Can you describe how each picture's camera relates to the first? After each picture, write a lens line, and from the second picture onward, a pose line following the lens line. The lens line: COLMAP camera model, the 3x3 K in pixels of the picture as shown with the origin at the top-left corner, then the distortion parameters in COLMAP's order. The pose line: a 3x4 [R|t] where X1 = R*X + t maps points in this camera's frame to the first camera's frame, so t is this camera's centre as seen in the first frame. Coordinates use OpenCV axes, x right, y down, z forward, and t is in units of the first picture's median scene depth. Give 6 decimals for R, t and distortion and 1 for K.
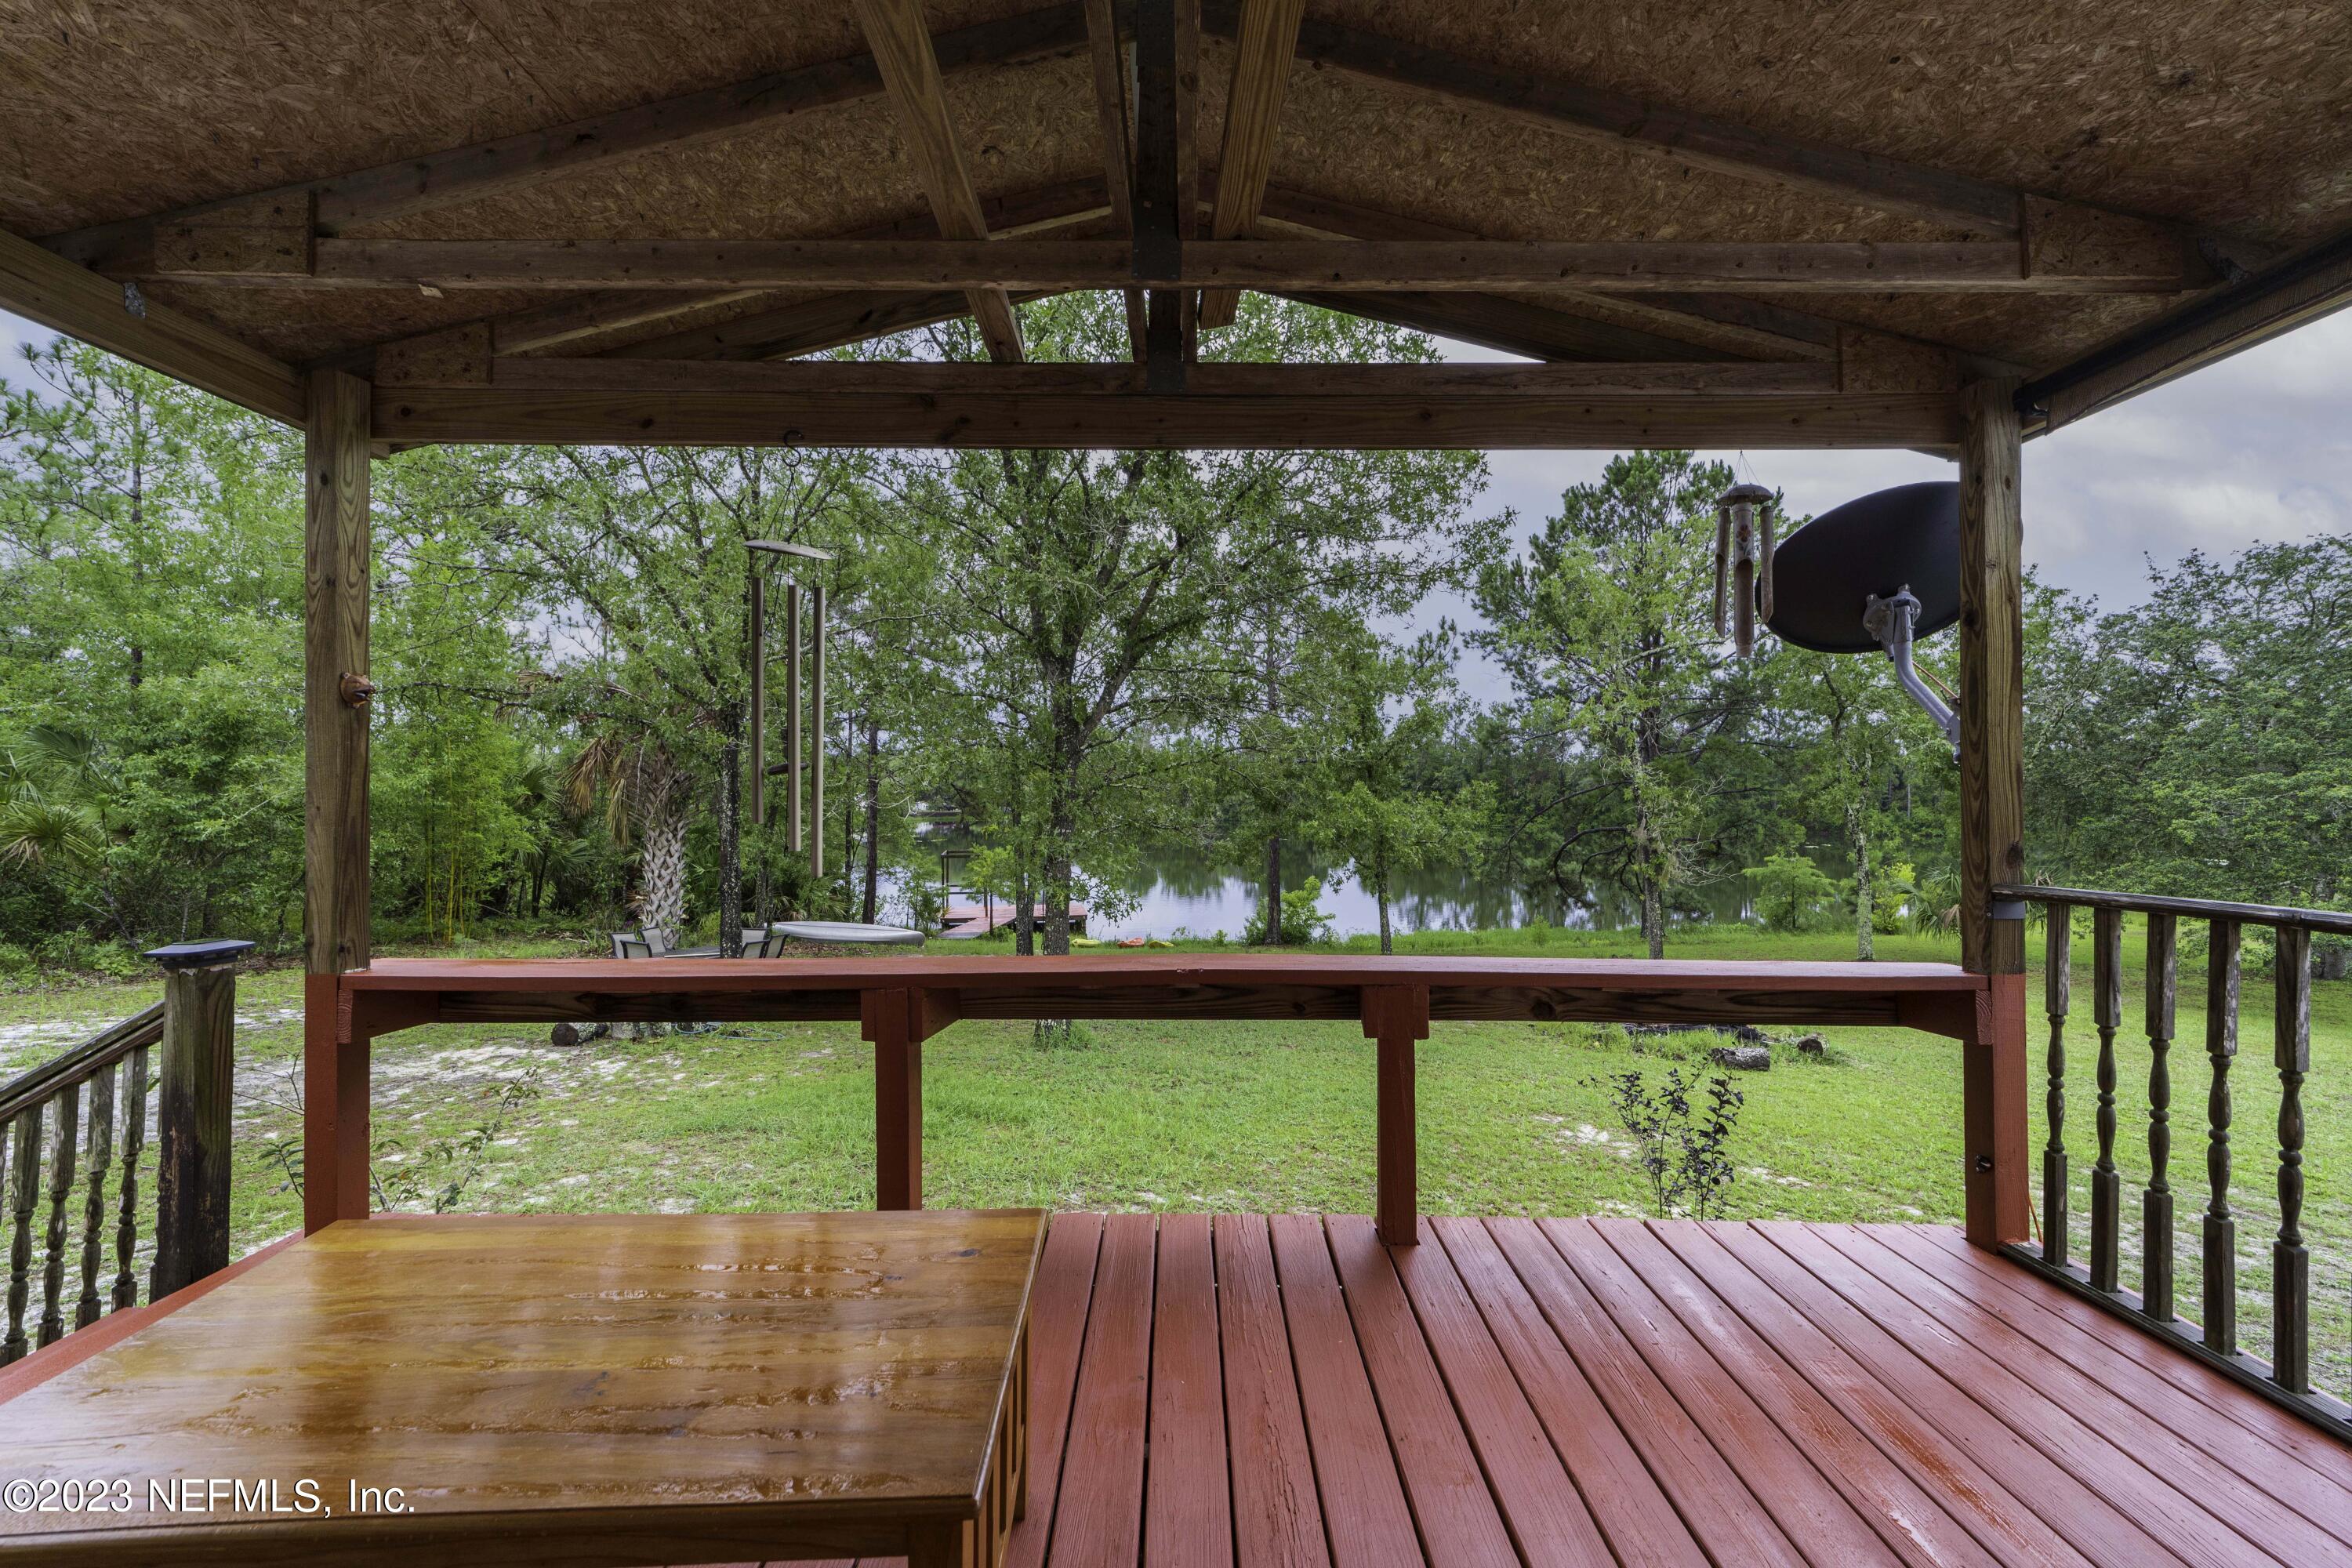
lens RADIAL K [[901.5, 0, 1178.1], [0, 901.5, 790.5], [0, 0, 1]] dist [-0.009082, 0.004992]
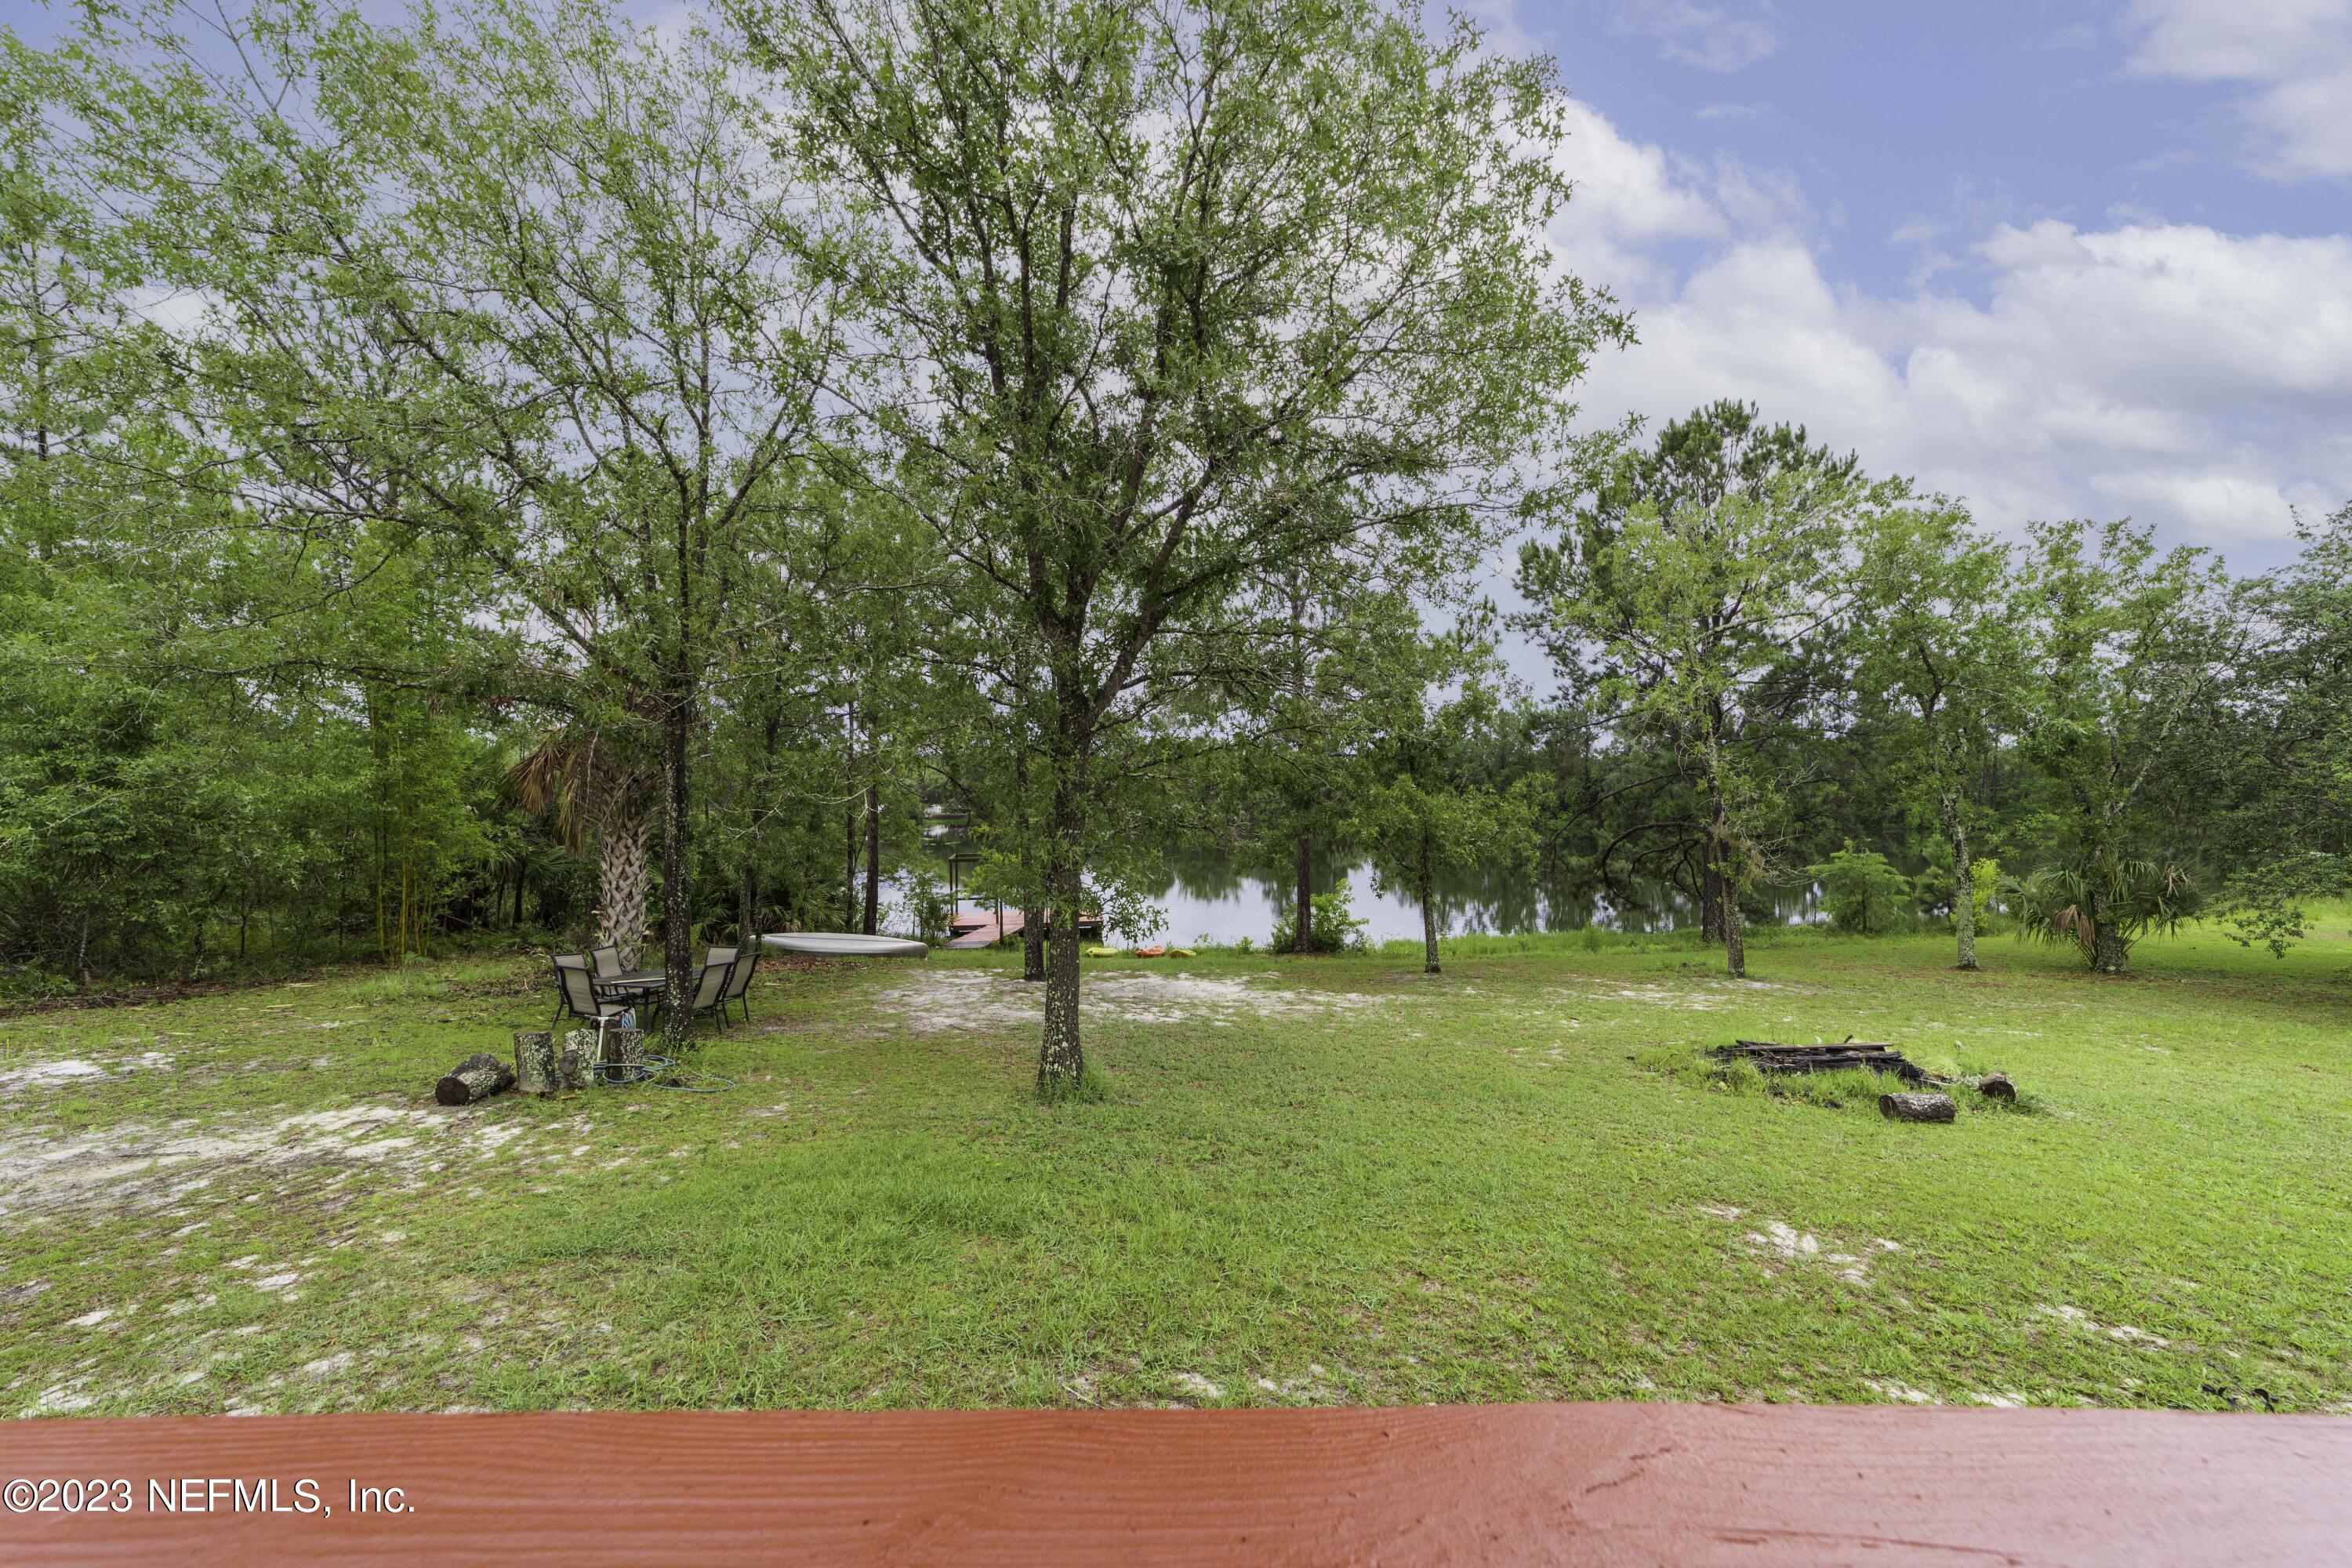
lens RADIAL K [[901.5, 0, 1178.1], [0, 901.5, 790.5], [0, 0, 1]] dist [-0.009082, 0.004992]
pose [[0.999798, -0.010485, -0.017157, -0.009415], [0.010473, 0.999945, -0.000801, 0.005512], [0.017164, 0.000621, 0.999852, 0.111788]]
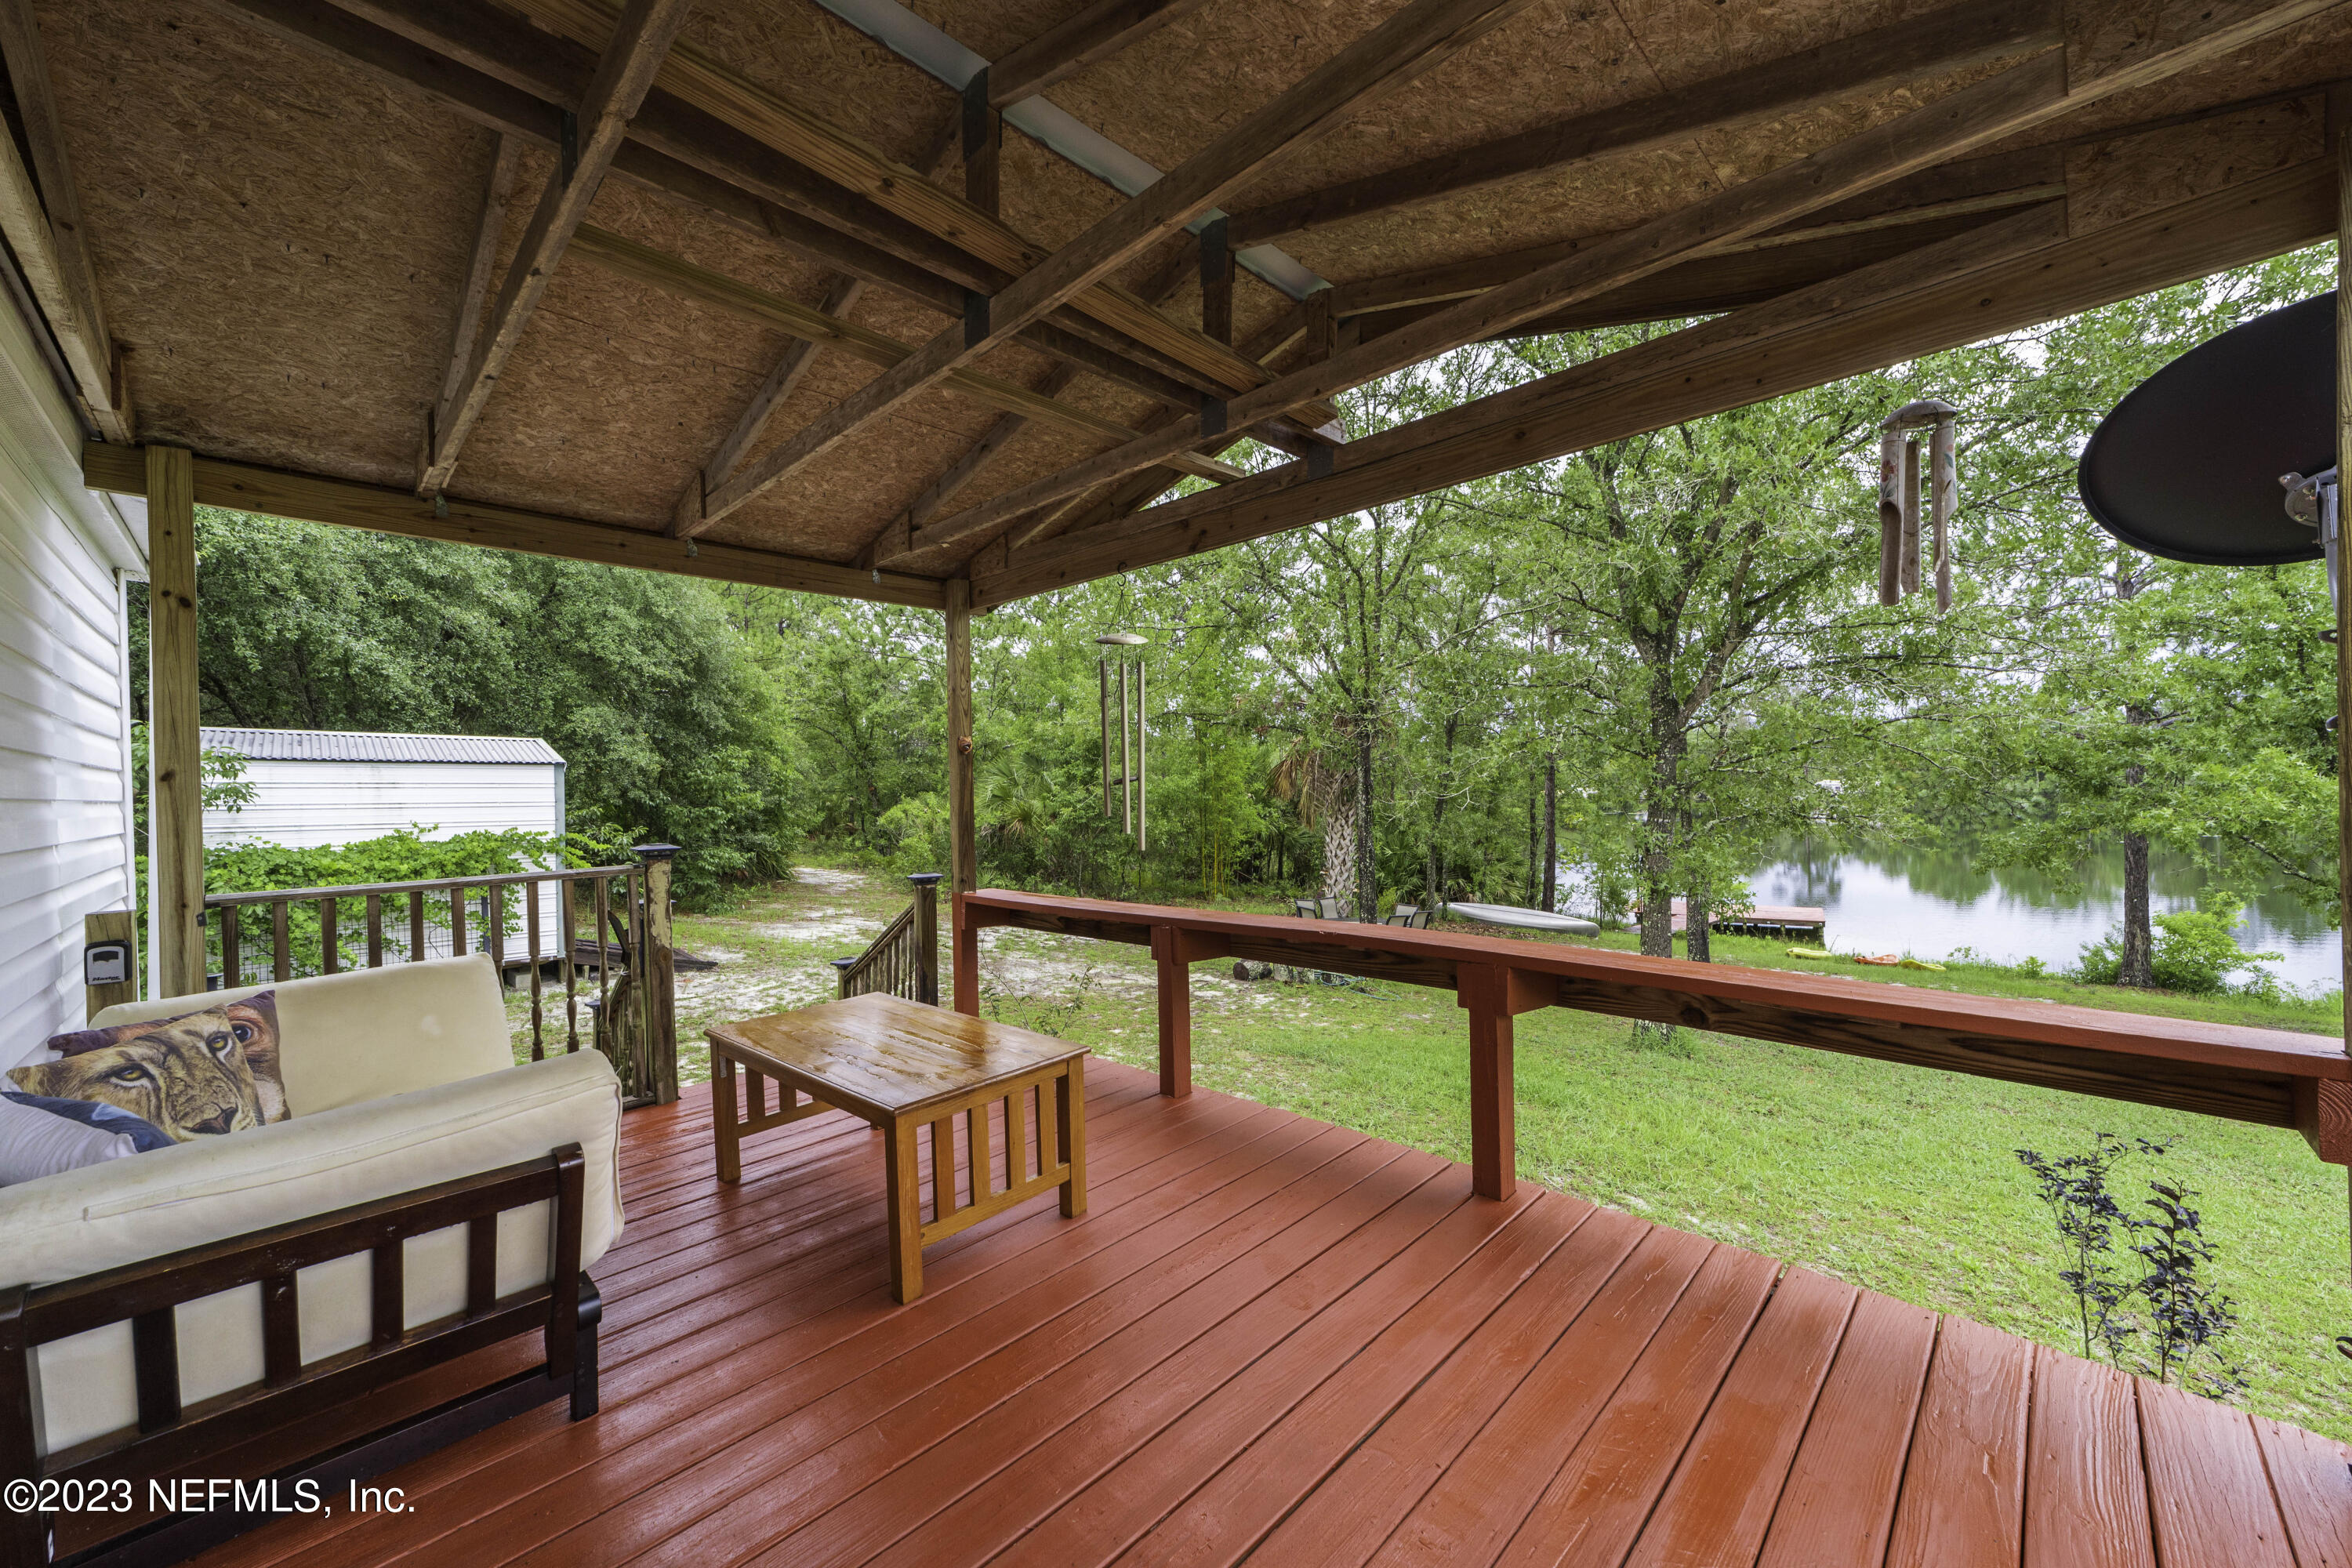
lens RADIAL K [[901.5, 0, 1178.1], [0, 901.5, 790.5], [0, 0, 1]] dist [-0.009082, 0.004992]
pose [[0.719130, -0.015106, -0.694711, 0.095268], [0.025058, 0.999677, 0.004202, -0.001569], [0.694424, -0.020430, 0.719276, -0.007981]]
